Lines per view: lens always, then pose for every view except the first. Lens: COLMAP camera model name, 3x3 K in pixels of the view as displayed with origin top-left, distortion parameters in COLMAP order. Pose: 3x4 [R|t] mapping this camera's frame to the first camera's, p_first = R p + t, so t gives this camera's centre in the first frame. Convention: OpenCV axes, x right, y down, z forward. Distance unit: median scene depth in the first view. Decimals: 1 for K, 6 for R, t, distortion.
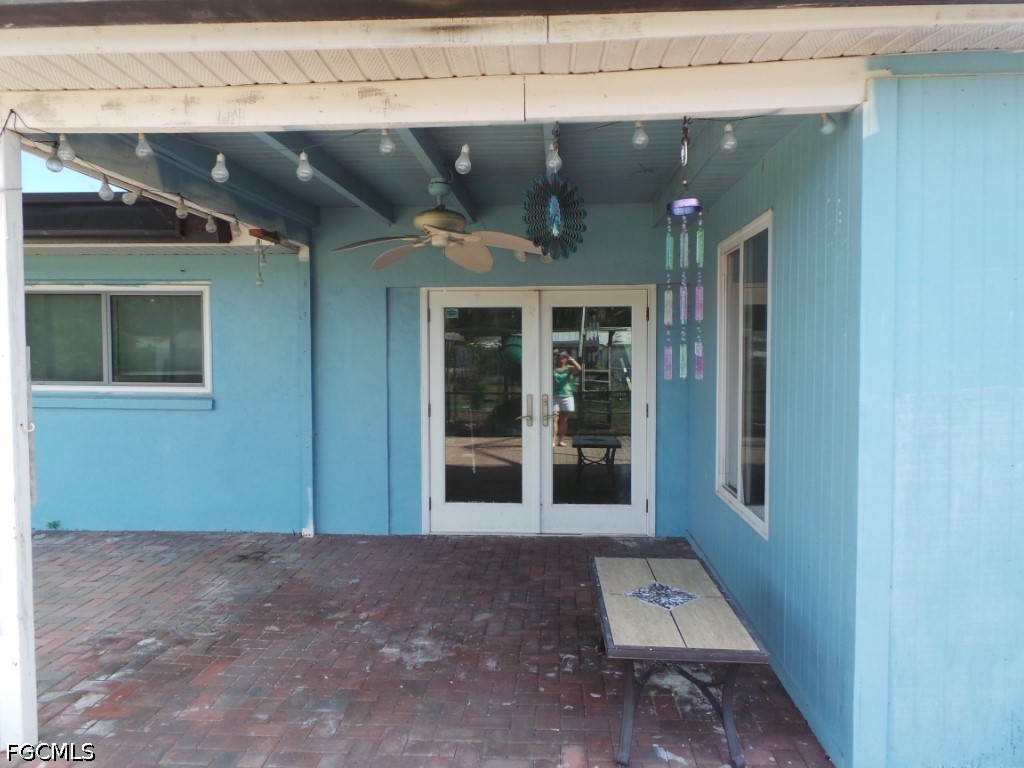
lens RADIAL K [[708.2, 0, 509.5], [0, 708.2, 391.4], [0, 0, 1]] dist [-0.009343, -0.001364]
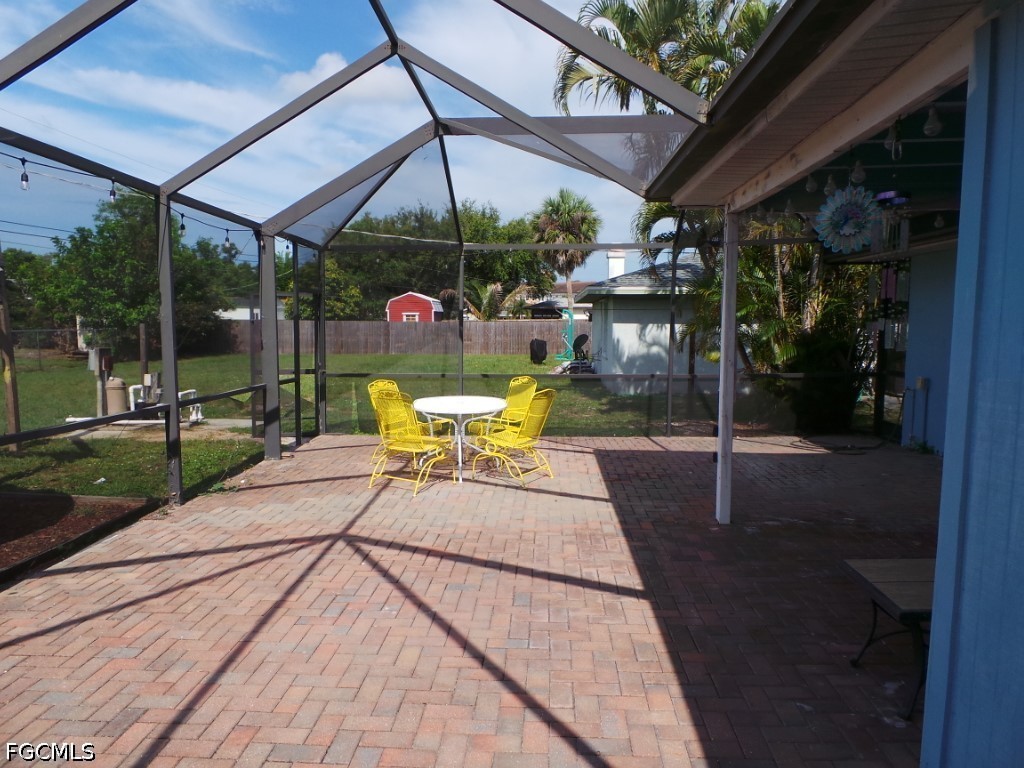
lens RADIAL K [[708.2, 0, 509.5], [0, 708.2, 391.4], [0, 0, 1]] dist [-0.009343, -0.001364]
pose [[0.002196, 0.099404, -0.995045, 1.434521], [-0.050806, 0.993773, 0.099165, -0.038039], [0.998706, 0.050336, 0.007233, 0.397461]]
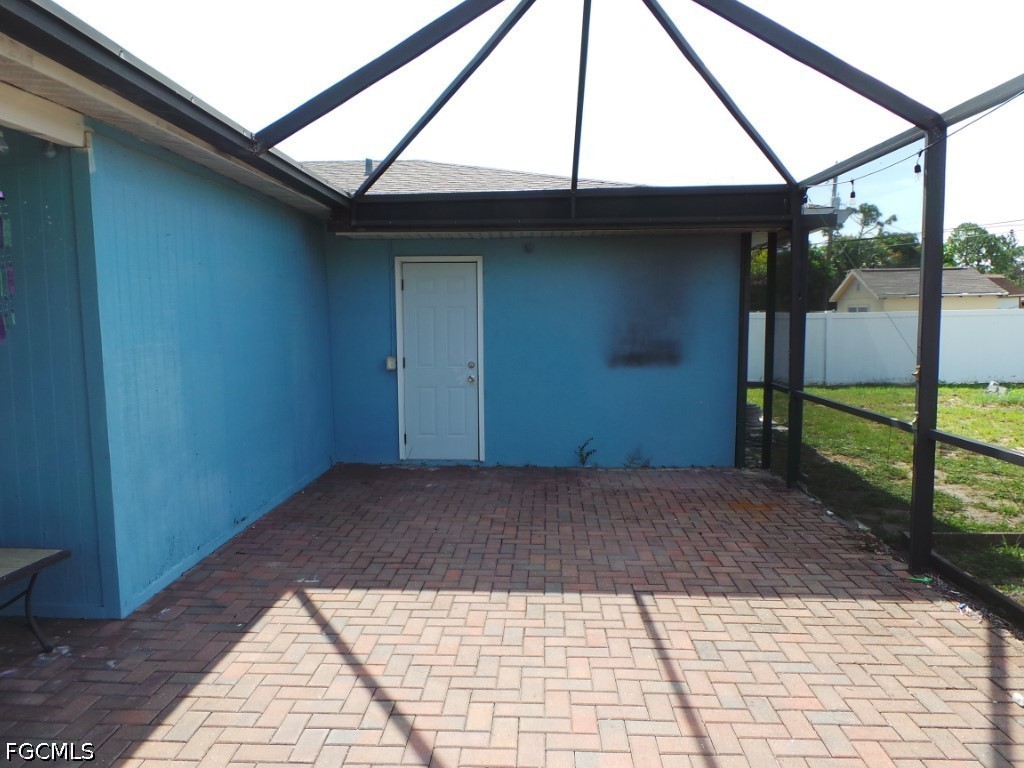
lens RADIAL K [[708.2, 0, 509.5], [0, 708.2, 391.4], [0, 0, 1]] dist [-0.009343, -0.001364]
pose [[-0.010652, -0.092401, 0.995665, -0.969103], [0.050218, 0.994416, 0.092822, -0.006255], [-0.998681, 0.050989, -0.005952, 0.170467]]
